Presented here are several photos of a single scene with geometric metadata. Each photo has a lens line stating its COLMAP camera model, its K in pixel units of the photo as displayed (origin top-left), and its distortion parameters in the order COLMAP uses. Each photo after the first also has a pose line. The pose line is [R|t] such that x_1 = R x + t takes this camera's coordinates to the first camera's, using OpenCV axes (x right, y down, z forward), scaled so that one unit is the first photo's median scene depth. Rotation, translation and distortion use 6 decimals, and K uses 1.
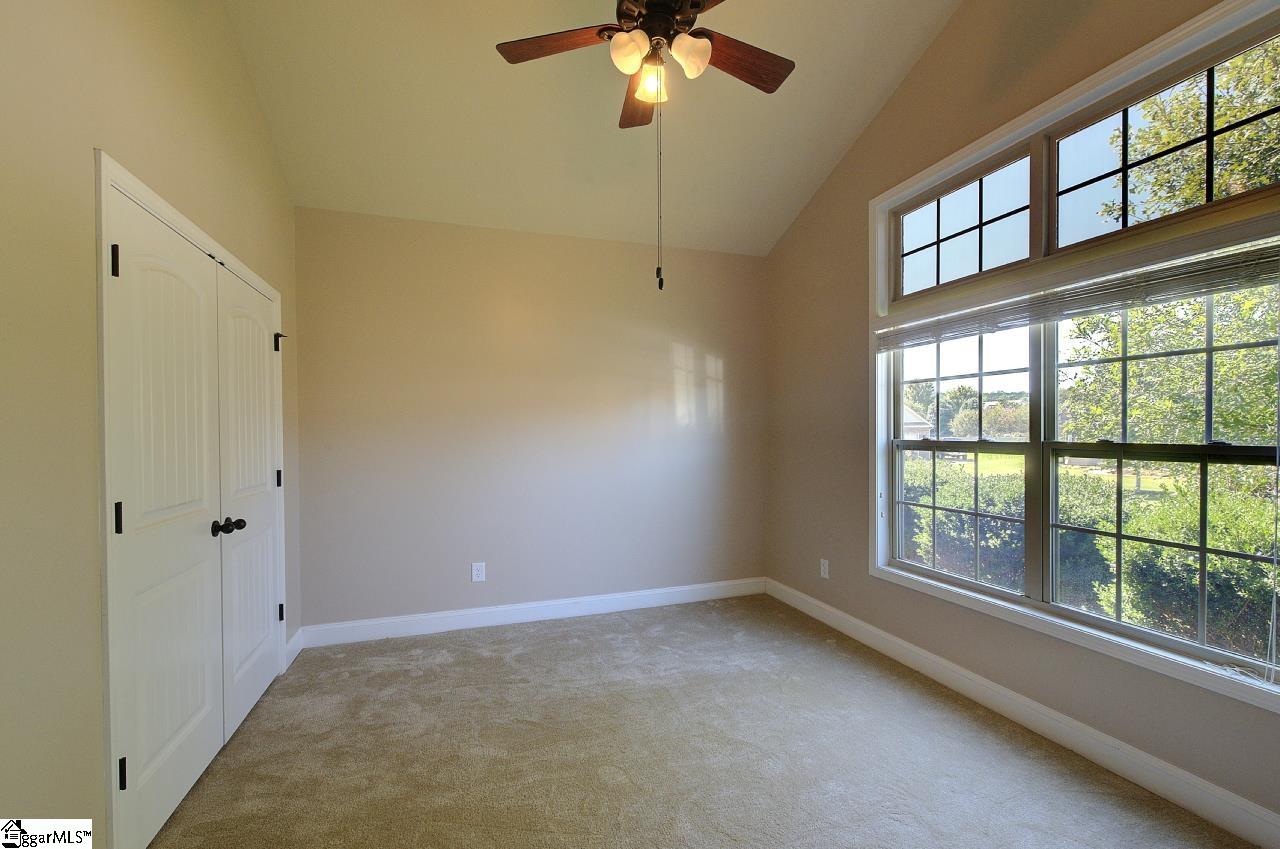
lens RADIAL K [[545.0, 0, 639.5], [0, 545.0, 428.1], [0, 0, 1]] dist [-0.005515, 0.003053]
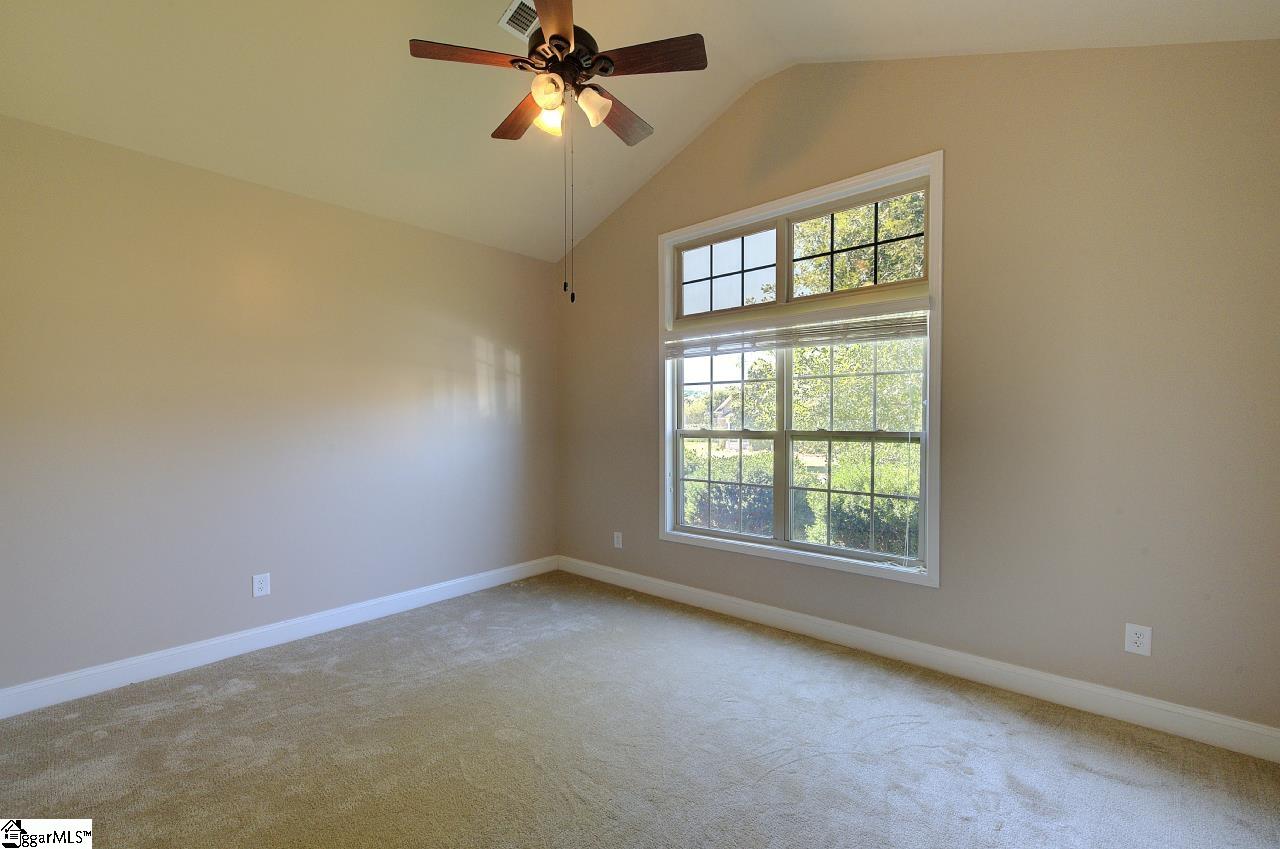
lens RADIAL K [[545.0, 0, 639.0], [0, 545.0, 425.6], [0, 0, 1]] dist [-0.005515, 0.003053]
pose [[0.870831, -0.001964, 0.491578, -0.246065], [-0.003675, 0.999938, 0.010506, -0.001300], [-0.491568, -0.010955, 0.870770, -0.057160]]
